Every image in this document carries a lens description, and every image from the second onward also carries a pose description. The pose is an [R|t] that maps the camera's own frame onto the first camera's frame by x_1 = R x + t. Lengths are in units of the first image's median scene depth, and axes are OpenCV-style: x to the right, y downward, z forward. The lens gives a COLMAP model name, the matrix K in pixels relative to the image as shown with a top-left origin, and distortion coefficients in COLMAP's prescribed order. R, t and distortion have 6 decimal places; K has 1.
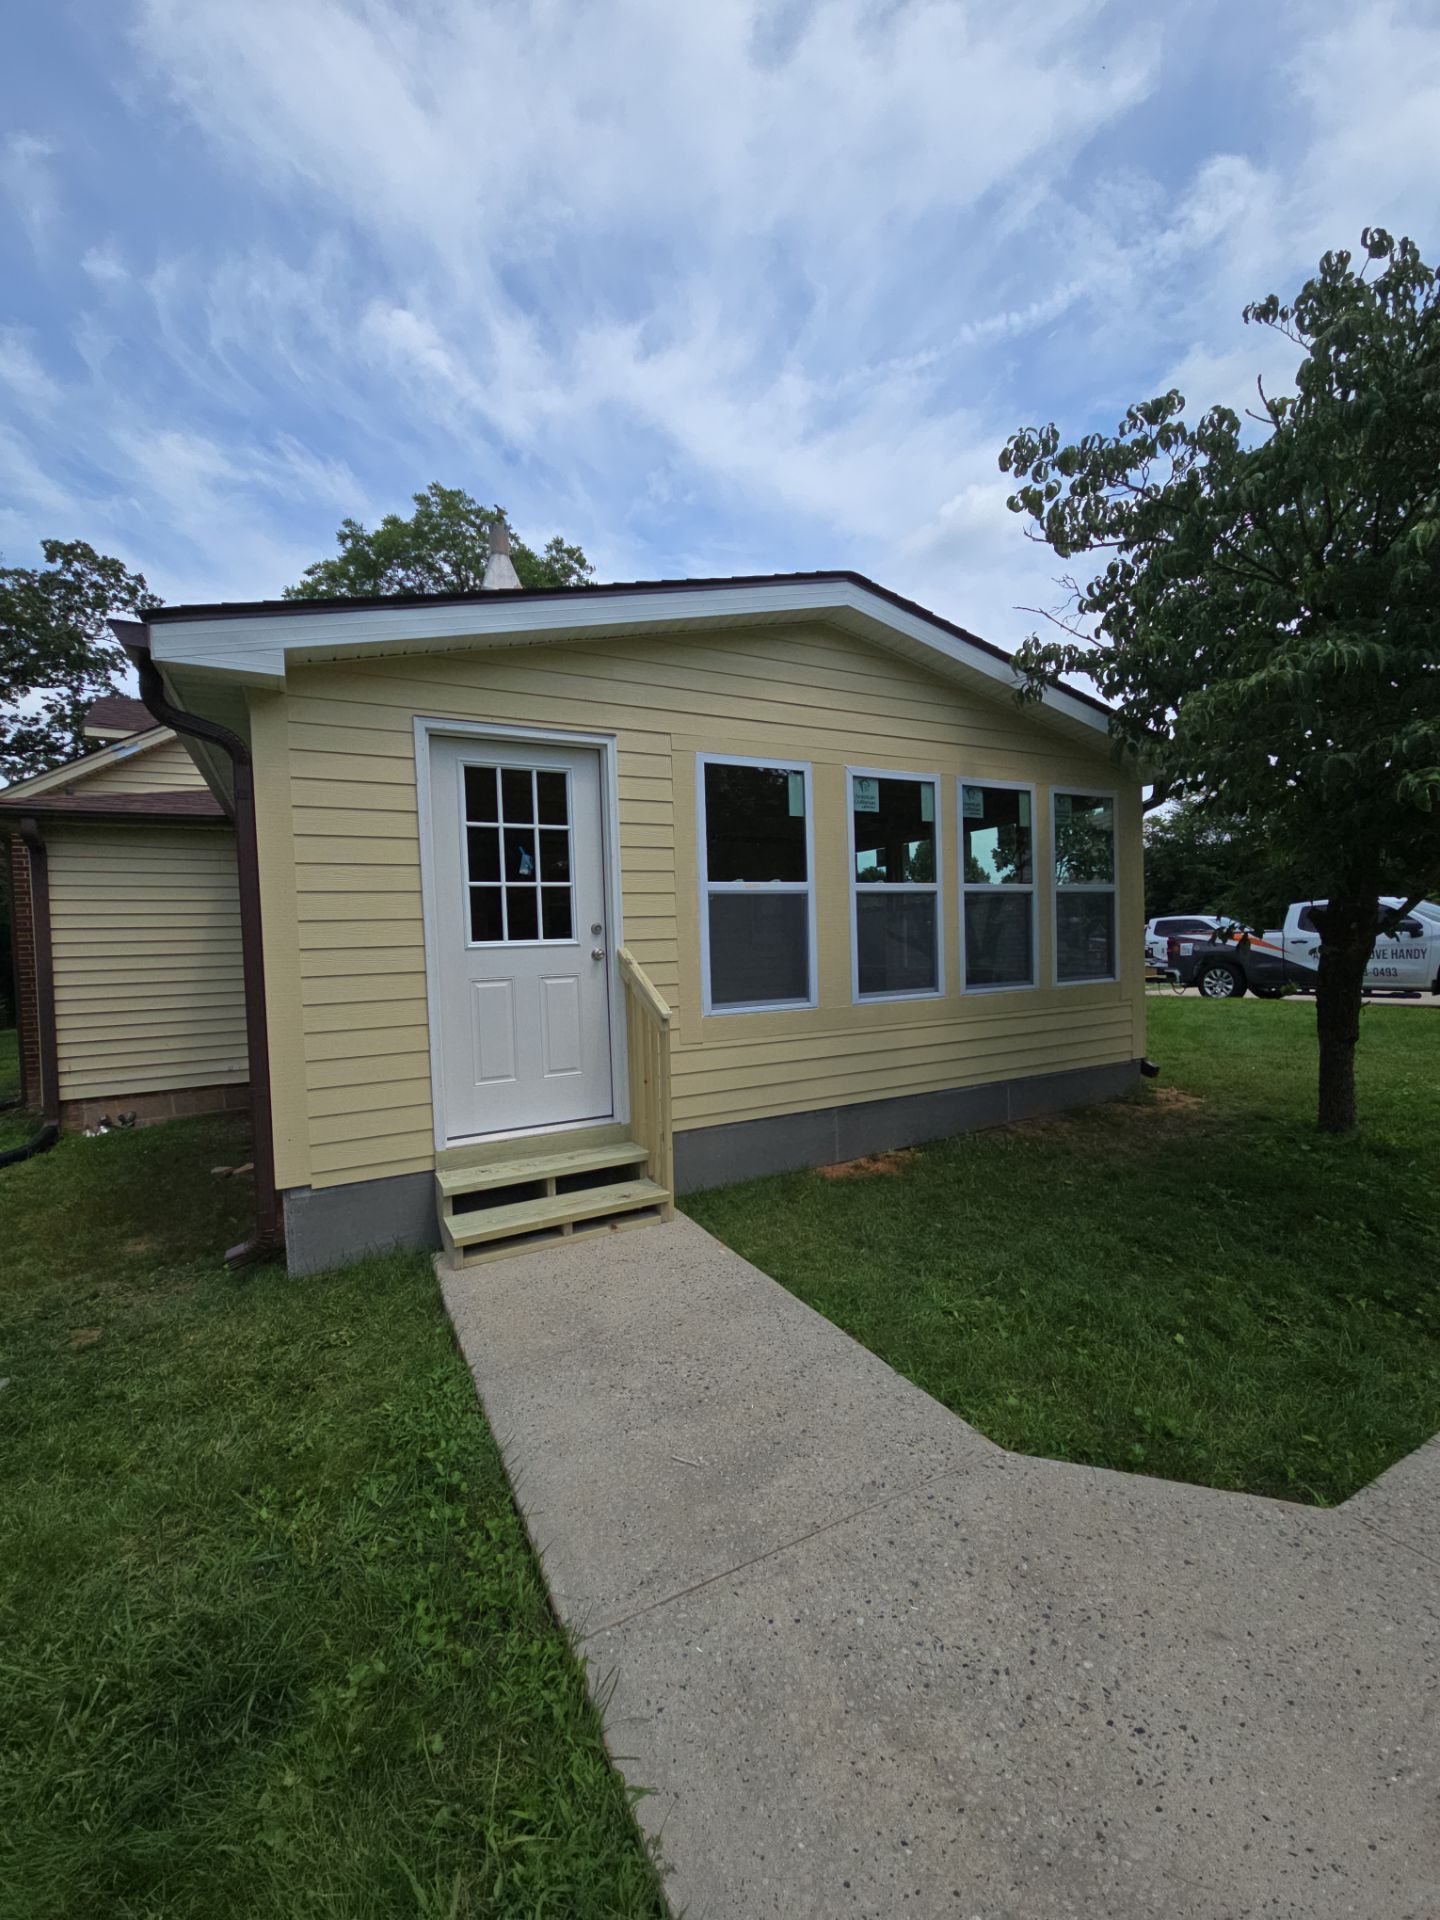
lens RADIAL K [[782.2, 0, 714.1], [0, 782.2, 968.9], [0, 0, 1]] dist [0.001390, -0.000088]
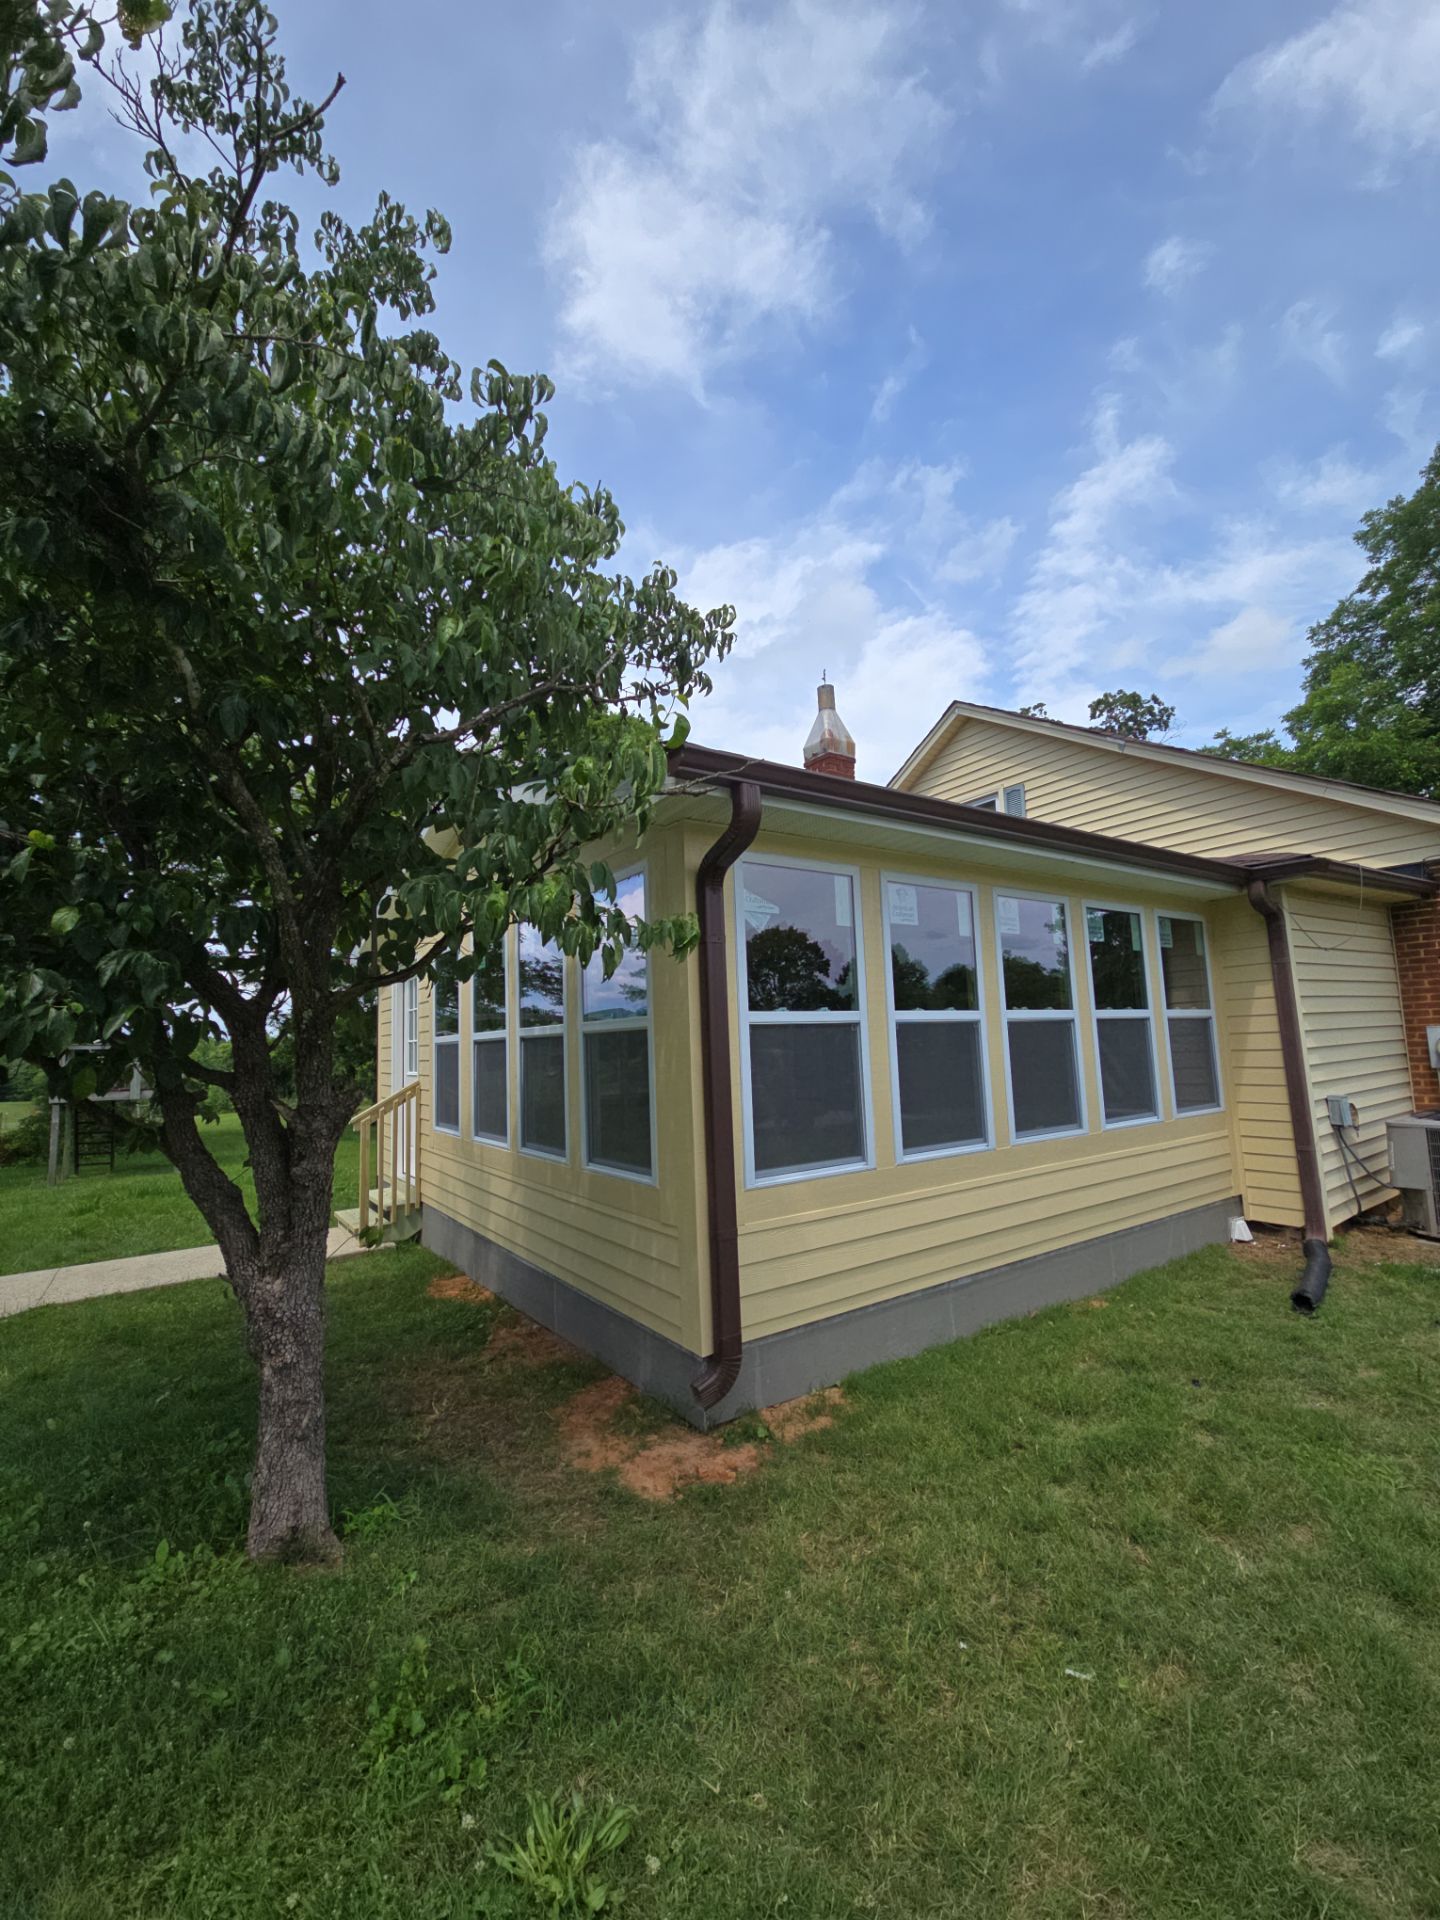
lens RADIAL K [[782.2, 0, 714.1], [0, 782.2, 968.9], [0, 0, 1]] dist [0.001390, -0.000088]
pose [[0.122398, -0.072135, -0.989856, 0.805049], [-0.005265, 0.997294, -0.073328, -0.073403], [0.992467, 0.014186, 0.121687, 0.711749]]
